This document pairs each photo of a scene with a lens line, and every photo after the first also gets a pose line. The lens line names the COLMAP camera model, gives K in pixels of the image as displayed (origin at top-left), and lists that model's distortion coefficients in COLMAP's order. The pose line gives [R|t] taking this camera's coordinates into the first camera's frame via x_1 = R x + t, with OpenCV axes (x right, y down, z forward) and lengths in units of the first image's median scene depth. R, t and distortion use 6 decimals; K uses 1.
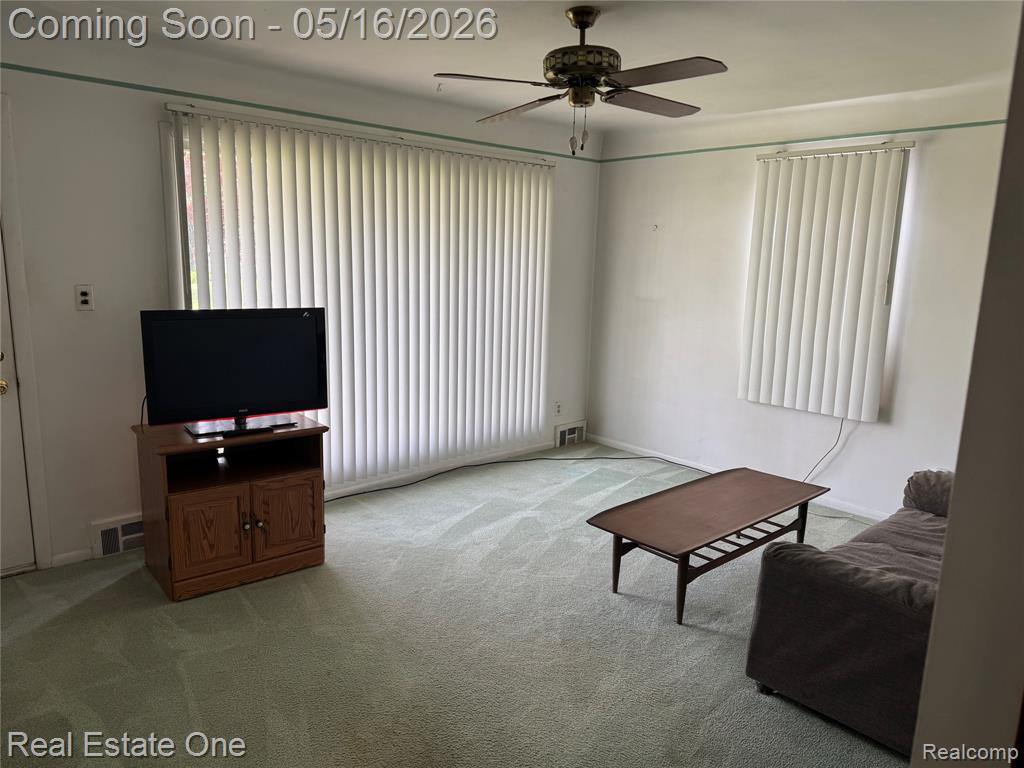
lens RADIAL K [[721.3, 0, 505.8], [0, 721.3, 383.6], [0, 0, 1]] dist [0.066864, -0.121633]
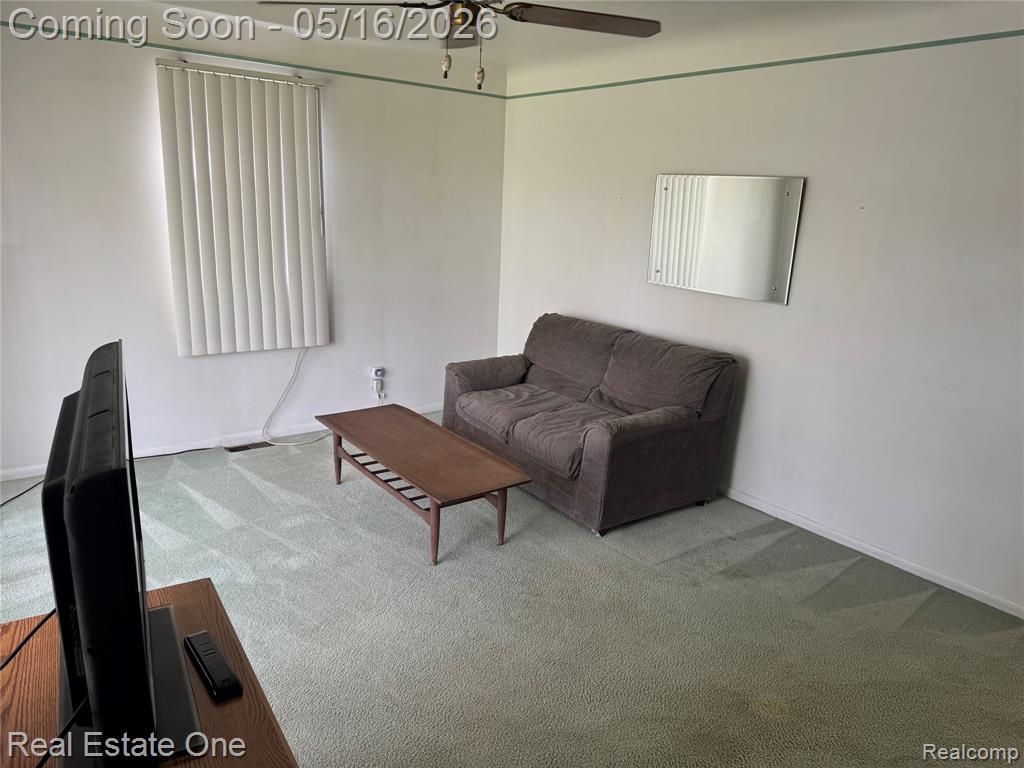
lens RADIAL K [[721.3, 0, 505.8], [0, 721.3, 383.6], [0, 0, 1]] dist [0.066864, -0.121633]
pose [[0.071263, -0.261195, 0.962652, -0.441997], [0.130892, 0.959209, 0.250572, -0.104180], [-0.988832, 0.108147, 0.102544, 0.506134]]
